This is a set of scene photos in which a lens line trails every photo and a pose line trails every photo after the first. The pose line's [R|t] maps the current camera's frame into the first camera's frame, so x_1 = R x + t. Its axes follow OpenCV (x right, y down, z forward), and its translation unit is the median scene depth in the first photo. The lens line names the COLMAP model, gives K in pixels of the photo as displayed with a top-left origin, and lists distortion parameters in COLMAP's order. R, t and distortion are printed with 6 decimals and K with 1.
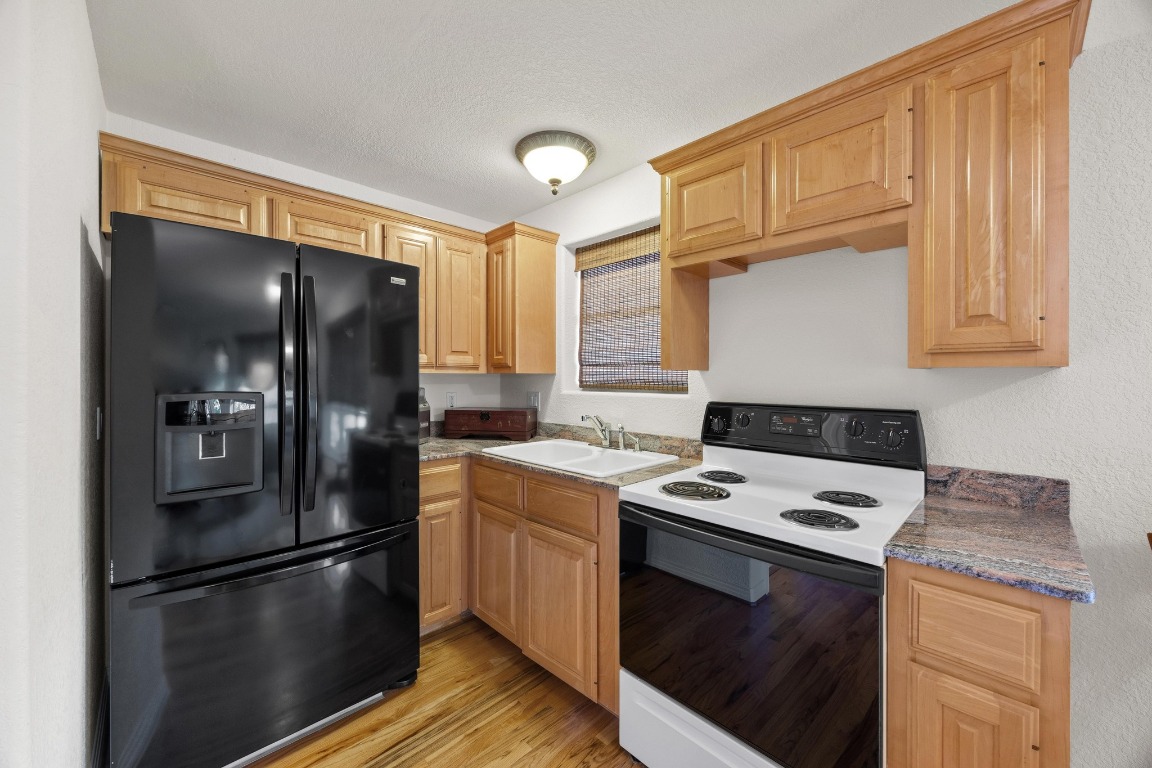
lens RADIAL K [[436.1, 0, 570.4], [0, 436.1, 381.5], [0, 0, 1]] dist [-0.000585, -0.000039]
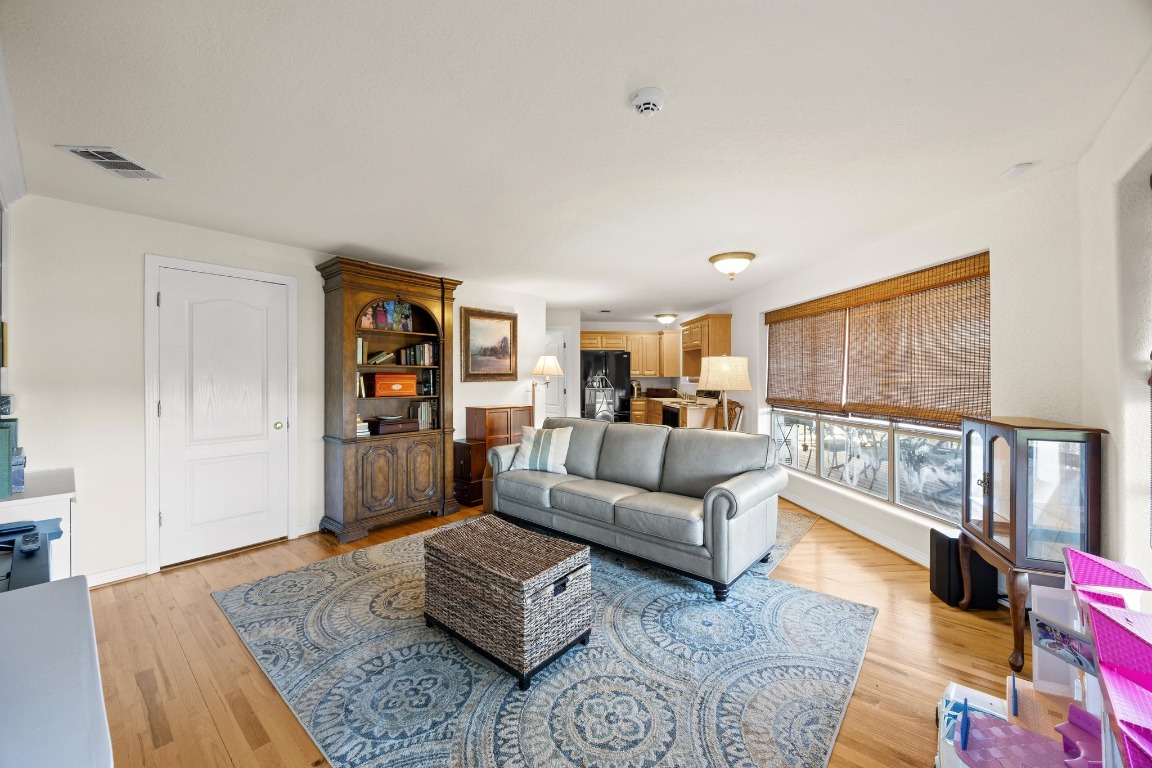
lens RADIAL K [[436.1, 0, 570.4], [0, 436.1, 381.5], [0, 0, 1]] dist [-0.000585, -0.000039]
pose [[0.765252, 0.011950, -0.643620, 1.370303], [-0.013721, 0.999903, 0.002251, 0.016008], [0.643585, 0.007108, 0.765342, -1.851133]]
